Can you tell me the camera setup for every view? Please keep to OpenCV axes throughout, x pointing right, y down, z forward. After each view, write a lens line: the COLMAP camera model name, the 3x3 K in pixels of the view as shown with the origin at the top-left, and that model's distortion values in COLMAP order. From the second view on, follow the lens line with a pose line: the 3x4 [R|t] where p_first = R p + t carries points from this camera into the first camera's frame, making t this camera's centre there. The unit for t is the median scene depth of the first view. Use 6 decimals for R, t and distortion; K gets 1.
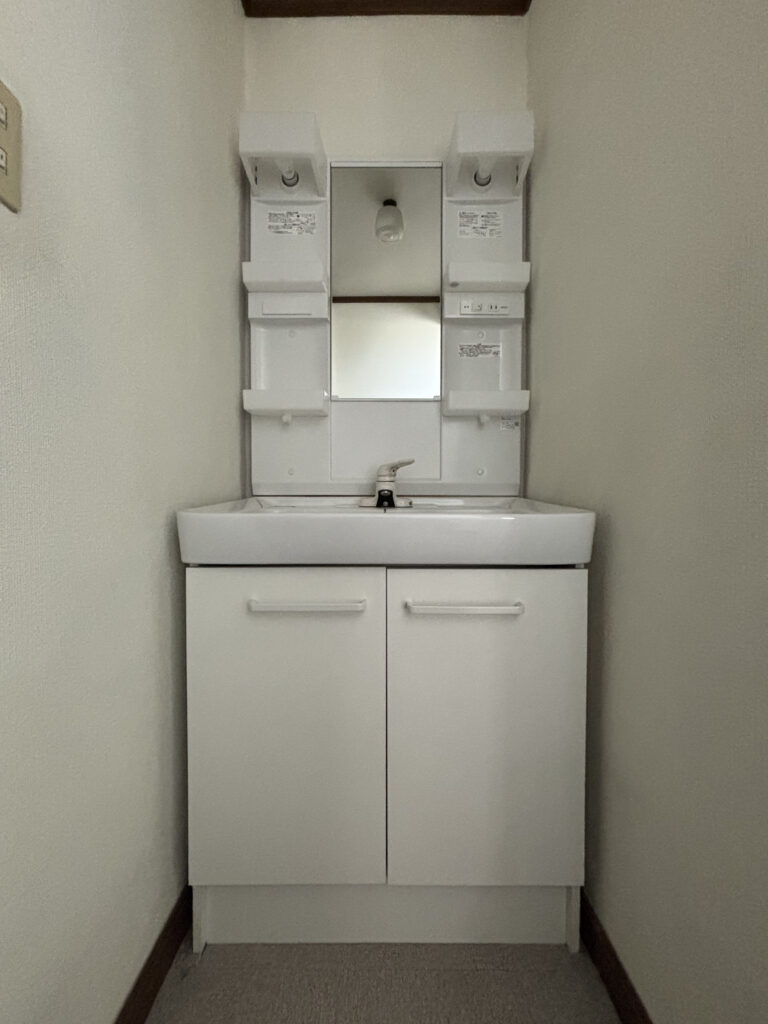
lens RADIAL K [[407.8, 0, 382.5], [0, 407.8, 512.0], [0, 0, 1]] dist [-0.009417, 0.000803]
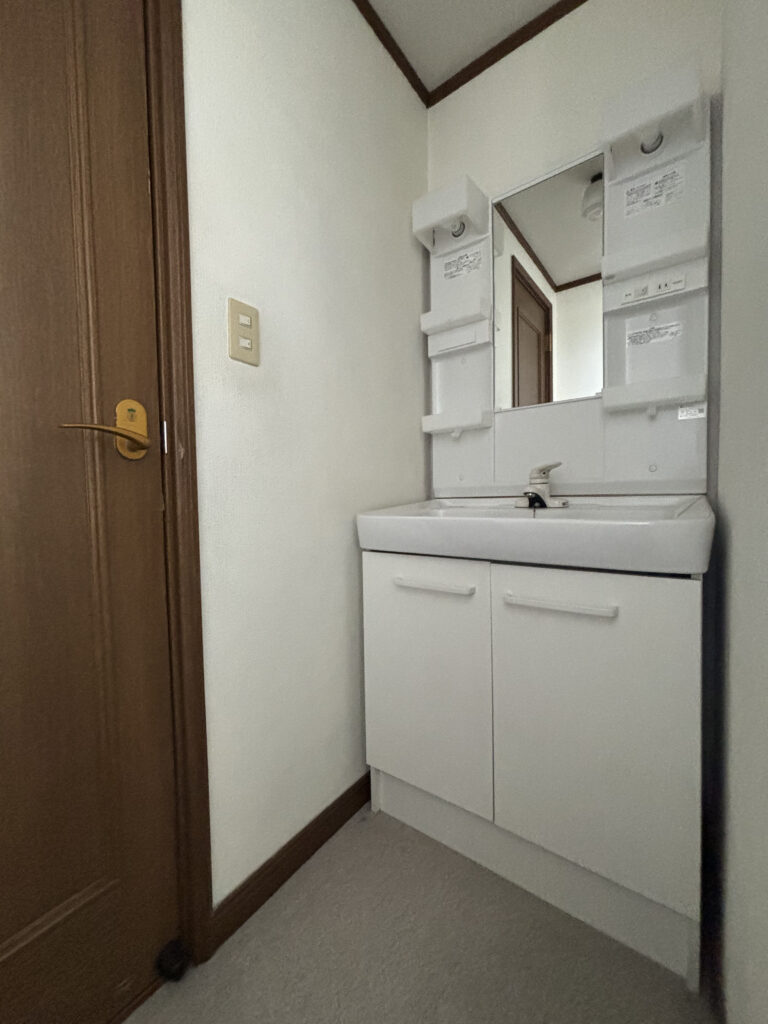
lens RADIAL K [[407.8, 0, 385.7], [0, 407.8, 512.3], [0, 0, 1]] dist [-0.009417, 0.000803]
pose [[0.803653, 0.005776, -0.595071, 0.315364], [0.009357, 0.999707, 0.022341, -0.026120], [0.595025, -0.023523, 0.803363, -0.099266]]
